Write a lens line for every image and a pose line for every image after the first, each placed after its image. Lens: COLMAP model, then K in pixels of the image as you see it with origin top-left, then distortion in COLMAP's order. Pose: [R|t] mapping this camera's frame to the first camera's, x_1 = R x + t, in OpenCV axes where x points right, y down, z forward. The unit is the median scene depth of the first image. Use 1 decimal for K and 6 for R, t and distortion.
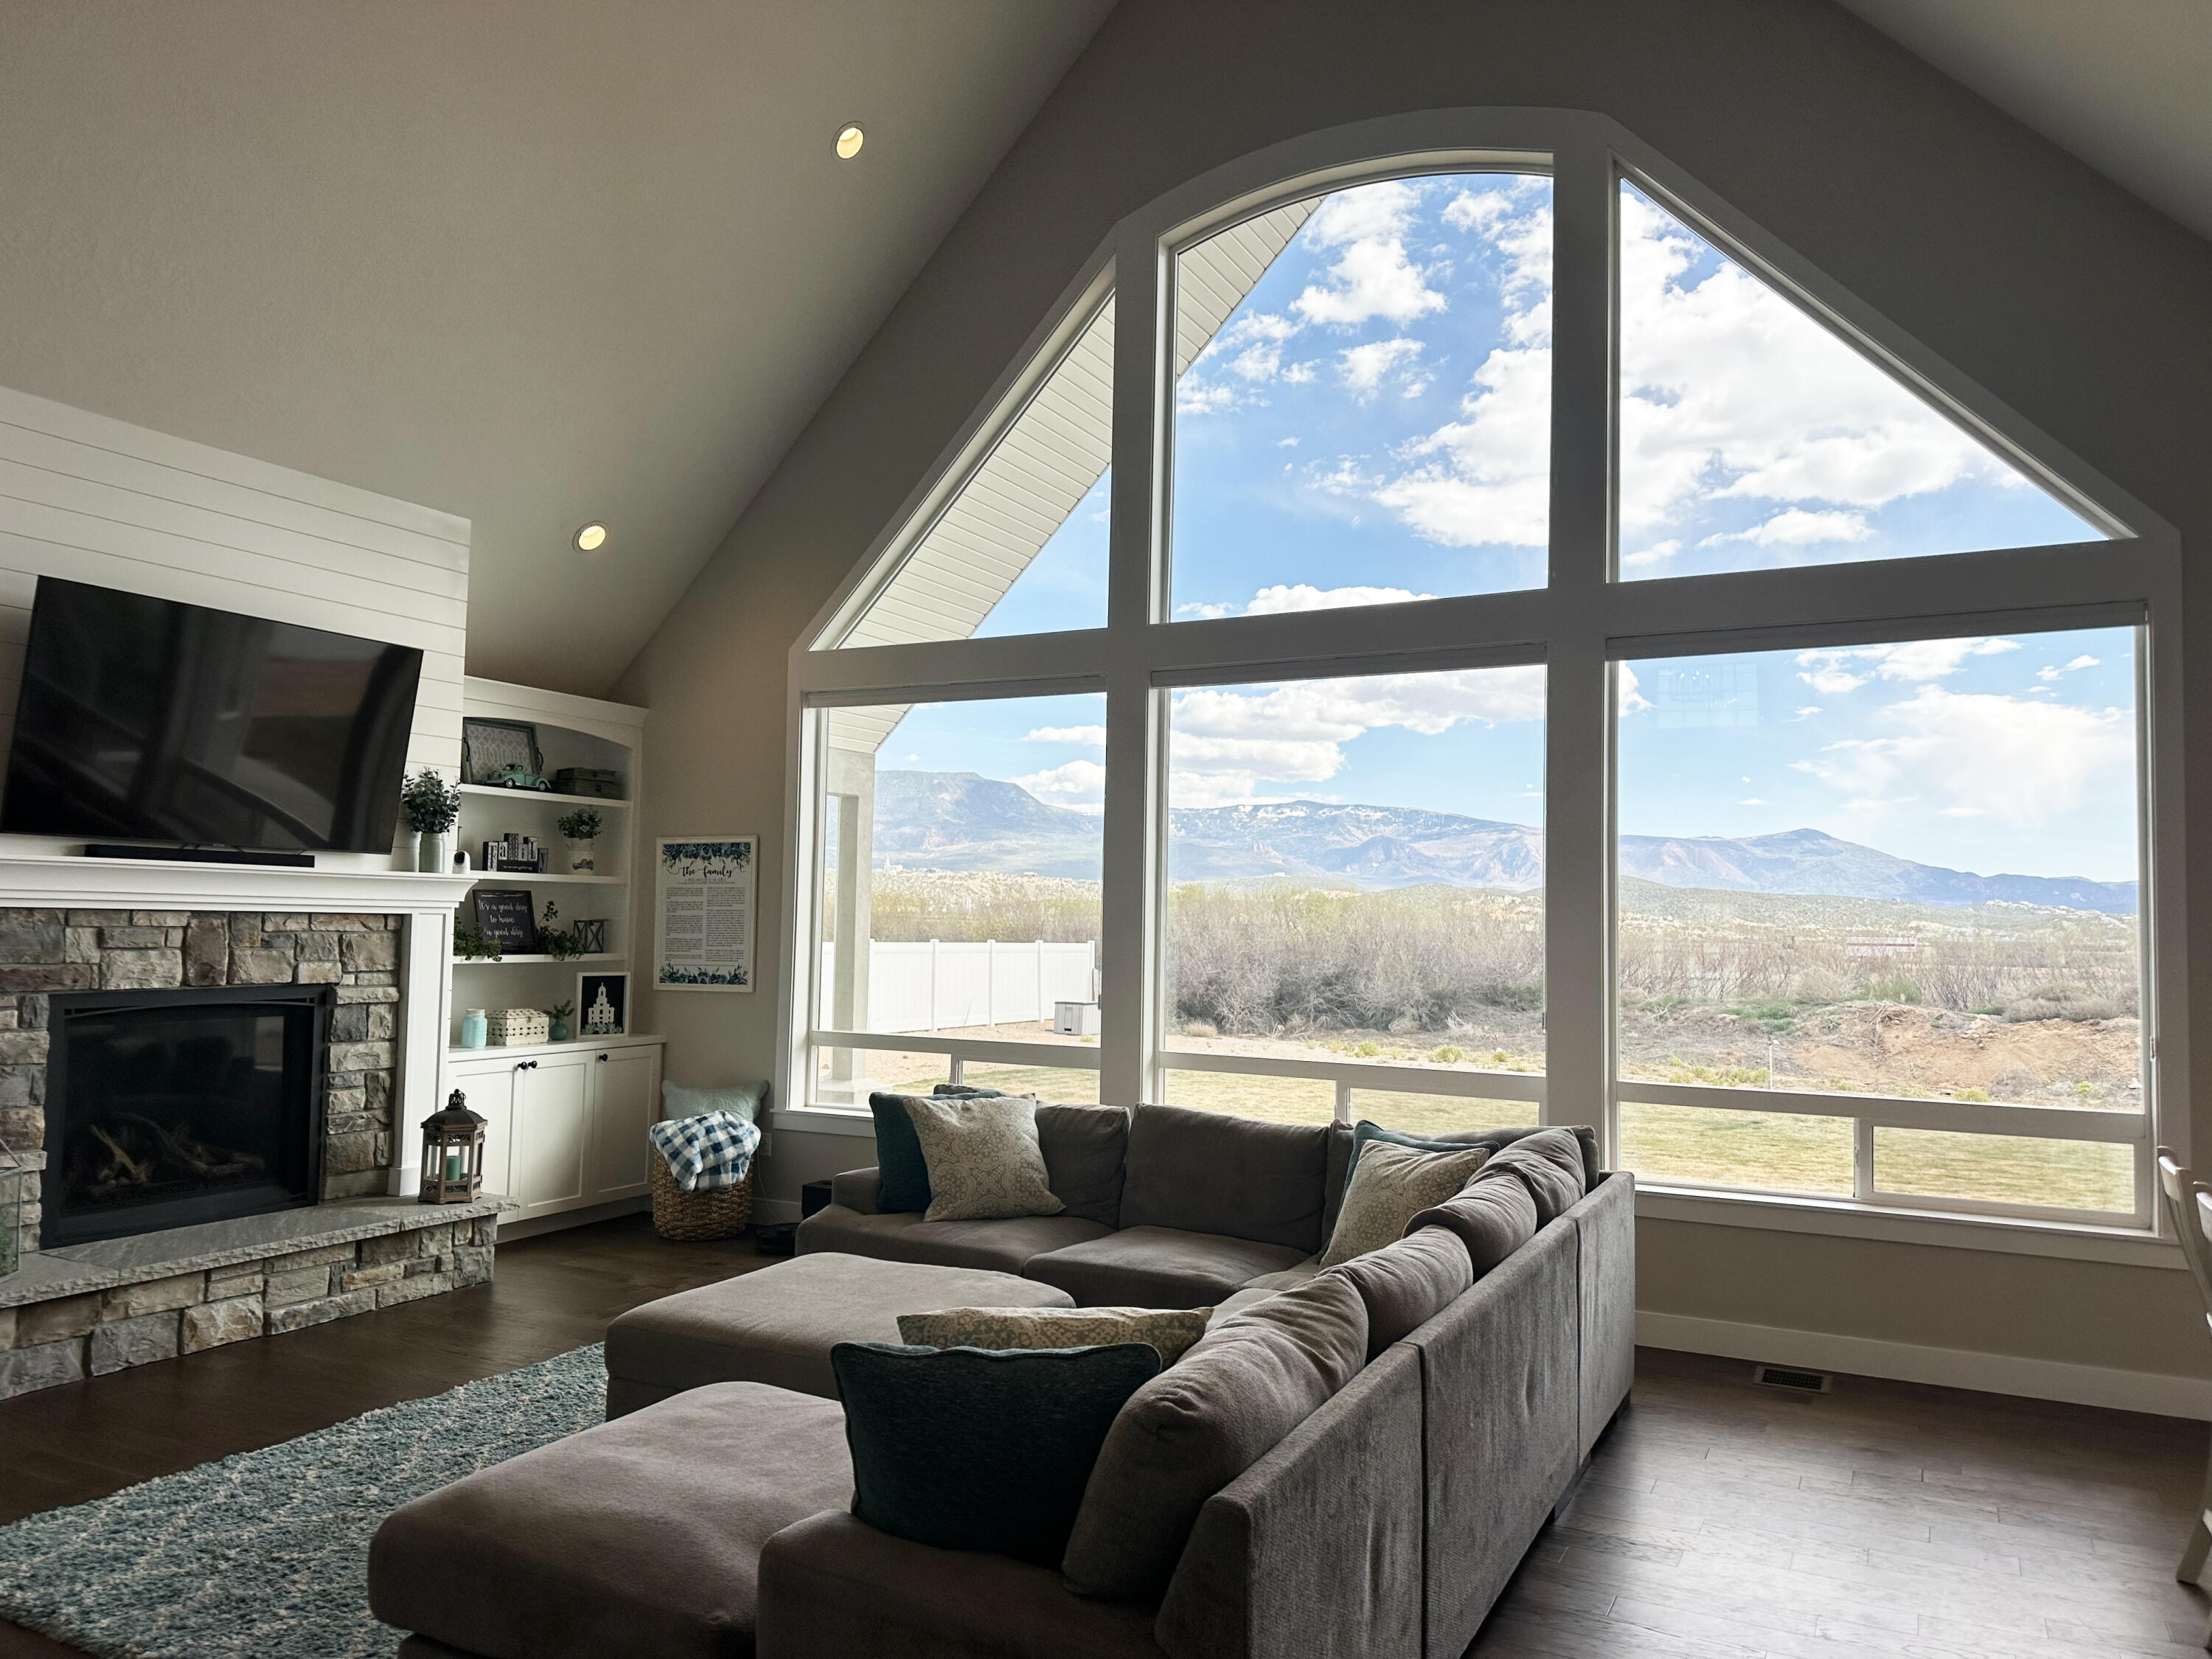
lens RADIAL K [[1545.3, 0, 1110.4], [0, 1545.3, 826.8], [0, 0, 1]] dist [0.099685, -0.118021]
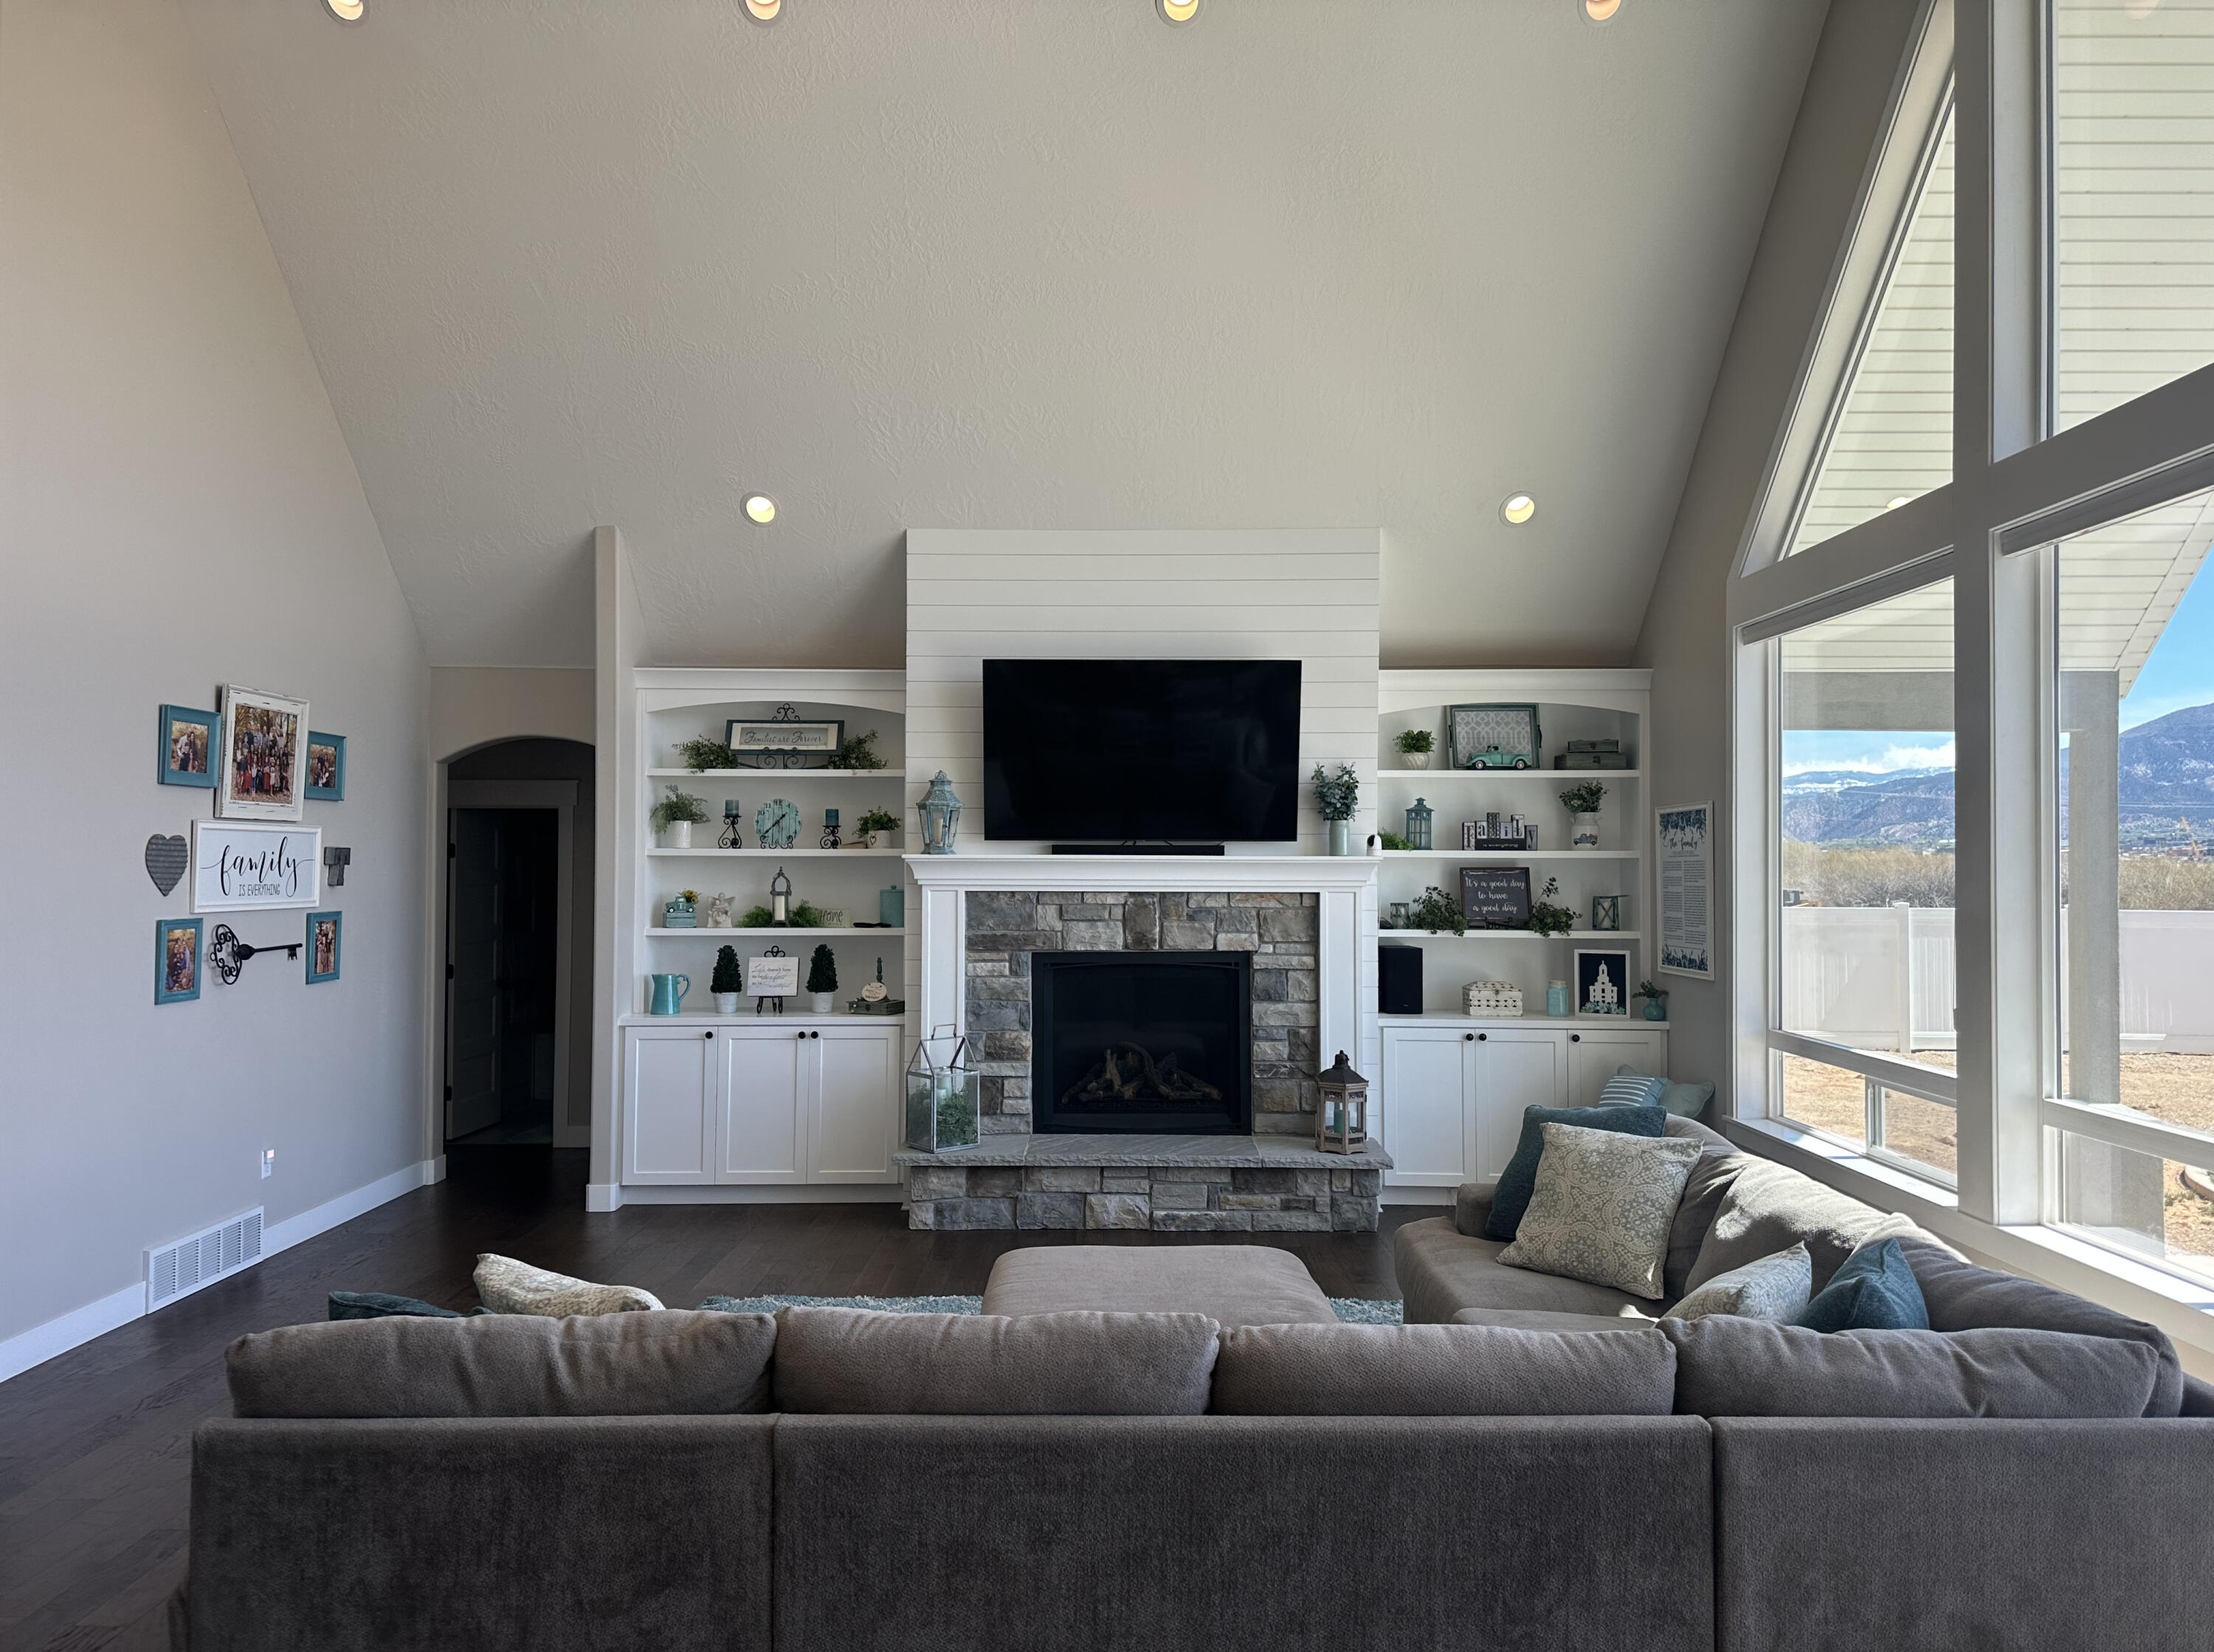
lens RADIAL K [[1546.5, 0, 1122.4], [0, 1546.5, 824.0], [0, 0, 1]] dist [0.099685, -0.118021]
pose [[0.450297, -0.038710, -0.892039, 0.500433], [0.060861, 0.998067, -0.012588, 0.011645], [0.890802, -0.048622, 0.451783, 0.375763]]
